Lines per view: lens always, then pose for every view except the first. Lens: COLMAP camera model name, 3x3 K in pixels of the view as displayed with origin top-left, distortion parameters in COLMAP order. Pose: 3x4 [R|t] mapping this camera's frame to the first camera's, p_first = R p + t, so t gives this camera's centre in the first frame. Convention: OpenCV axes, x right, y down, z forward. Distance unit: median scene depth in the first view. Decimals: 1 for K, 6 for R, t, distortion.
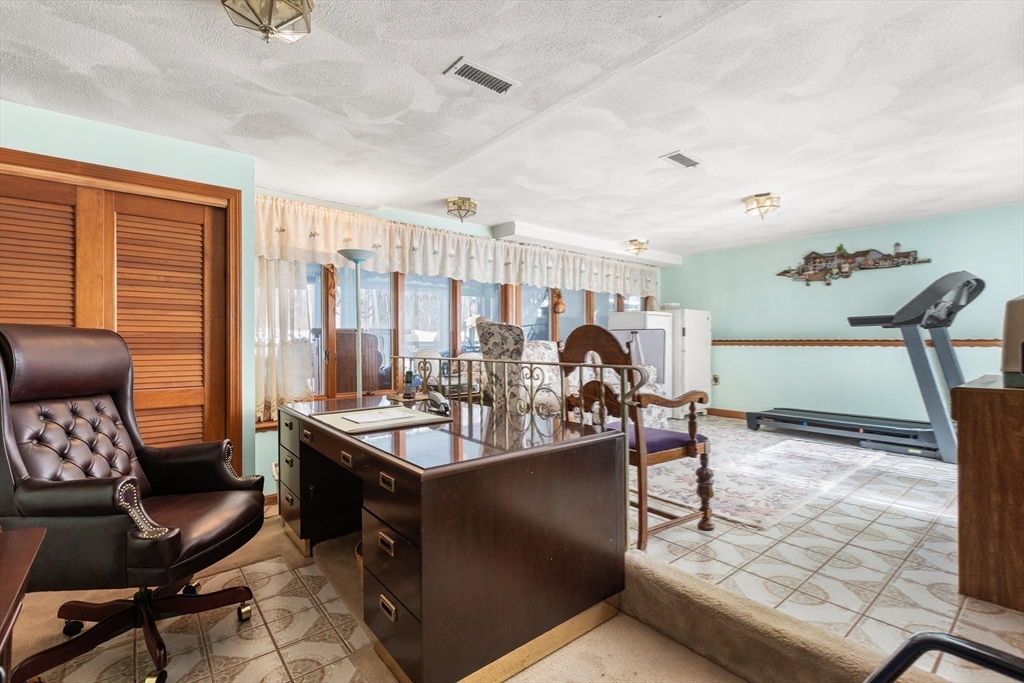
lens RADIAL K [[467.7, 0, 512.0], [0, 467.7, 341.5], [0, 0, 1]] dist [0.000943, 0.000268]
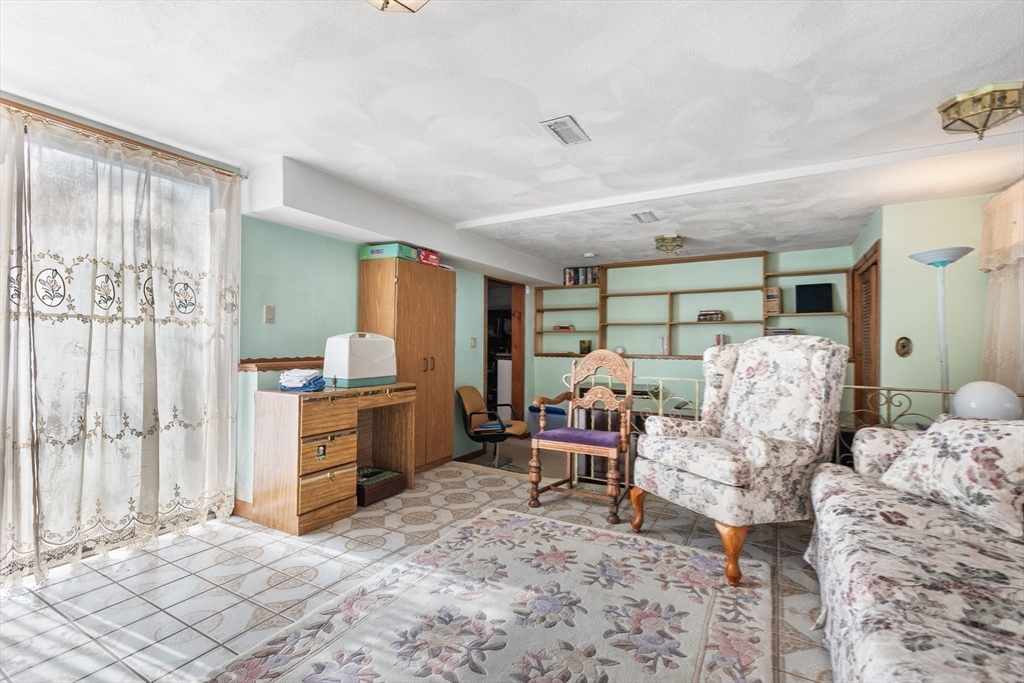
lens RADIAL K [[467.7, 0, 512.0], [0, 467.7, 341.5], [0, 0, 1]] dist [0.000943, 0.000268]
pose [[-0.934385, -0.002443, -0.356258, 0.788852], [-0.000723, 0.999987, -0.004961, -0.041848], [0.356265, -0.004378, -0.934375, 1.851689]]
